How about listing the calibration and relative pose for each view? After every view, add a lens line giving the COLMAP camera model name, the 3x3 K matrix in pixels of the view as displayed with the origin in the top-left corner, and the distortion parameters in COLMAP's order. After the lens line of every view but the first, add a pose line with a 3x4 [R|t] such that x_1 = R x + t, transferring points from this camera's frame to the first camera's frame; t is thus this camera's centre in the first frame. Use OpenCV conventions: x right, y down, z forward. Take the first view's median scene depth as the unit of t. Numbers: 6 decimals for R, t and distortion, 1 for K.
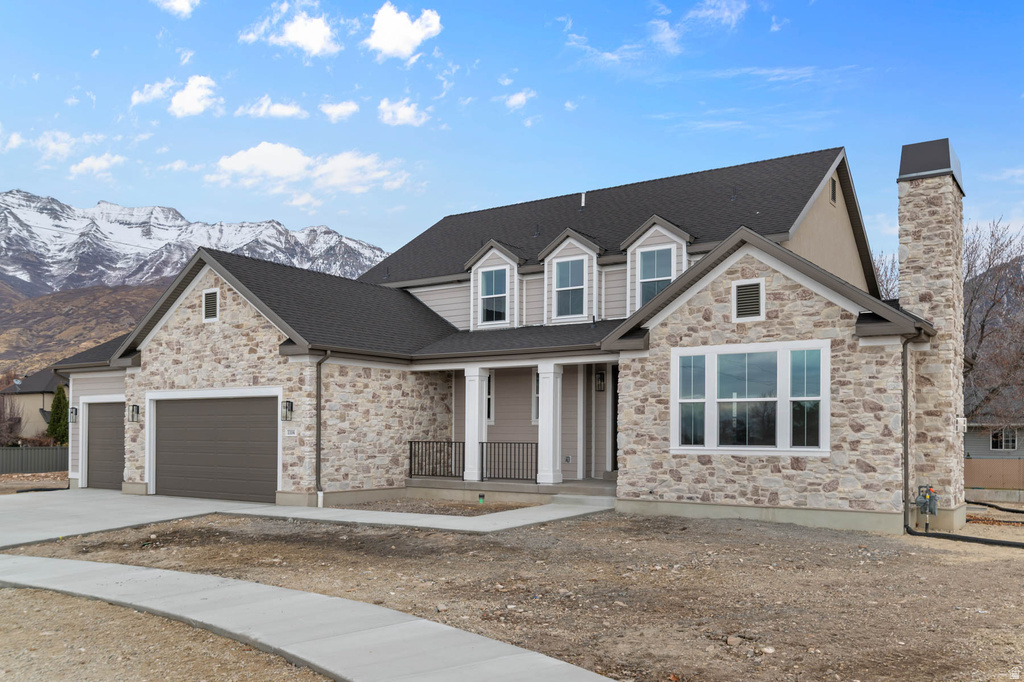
lens RADIAL K [[820.2, 0, 512.0], [0, 820.2, 341.0], [0, 0, 1]] dist [-0.001815, -0.000943]
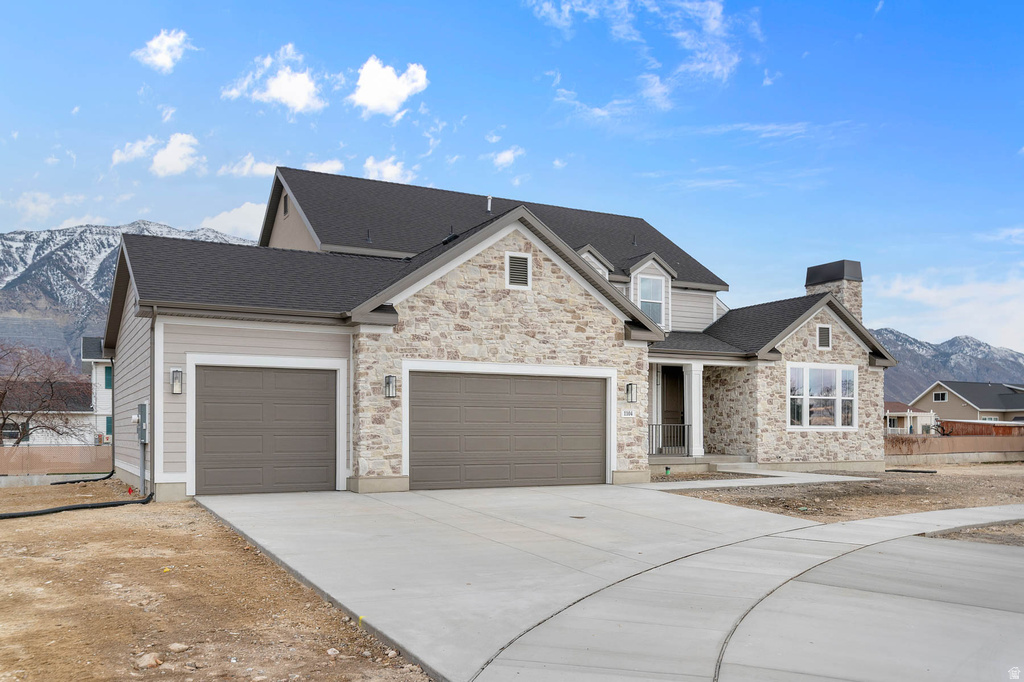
lens RADIAL K [[864.8, 0, 512.0], [0, 864.8, 341.0], [0, 0, 1]] dist [0.001499, 0.000290]
pose [[0.489353, 0.087635, 0.867671, -1.318676], [-0.097334, 0.994210, -0.045521, 0.084980], [-0.866637, -0.062178, 0.495050, 0.596157]]
